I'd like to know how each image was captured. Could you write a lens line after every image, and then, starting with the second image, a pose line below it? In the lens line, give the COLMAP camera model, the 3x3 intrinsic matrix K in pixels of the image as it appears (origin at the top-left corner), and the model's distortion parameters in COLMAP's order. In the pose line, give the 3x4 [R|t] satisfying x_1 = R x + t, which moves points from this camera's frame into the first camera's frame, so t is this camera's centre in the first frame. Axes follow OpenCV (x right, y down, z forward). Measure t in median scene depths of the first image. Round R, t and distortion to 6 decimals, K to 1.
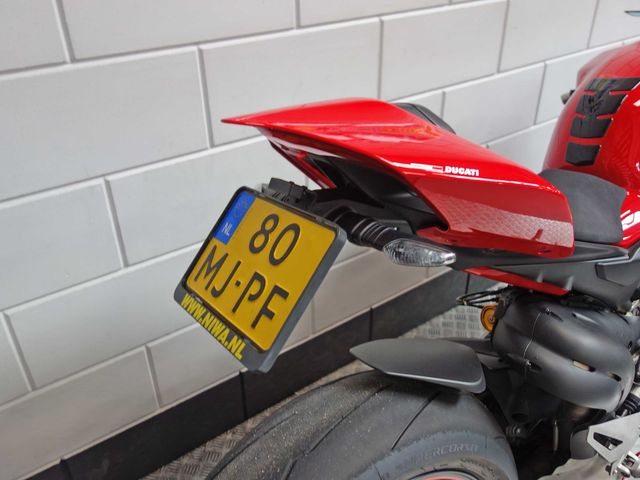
lens RADIAL K [[566.8, 0, 320.0], [0, 566.8, 240.0], [0, 0, 1]] dist [0.003650, -0.005074]
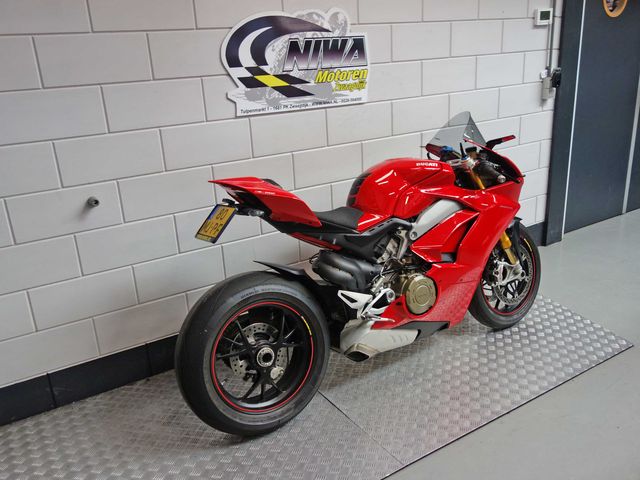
lens RADIAL K [[566.8, 0, 320.0], [0, 566.8, 240.0], [0, 0, 1]] dist [0.003650, -0.005074]
pose [[0.996628, -0.007601, -0.081705, 0.612005], [-0.008247, 0.981382, -0.191887, 0.624223], [0.081643, 0.191914, 0.978010, -1.795265]]
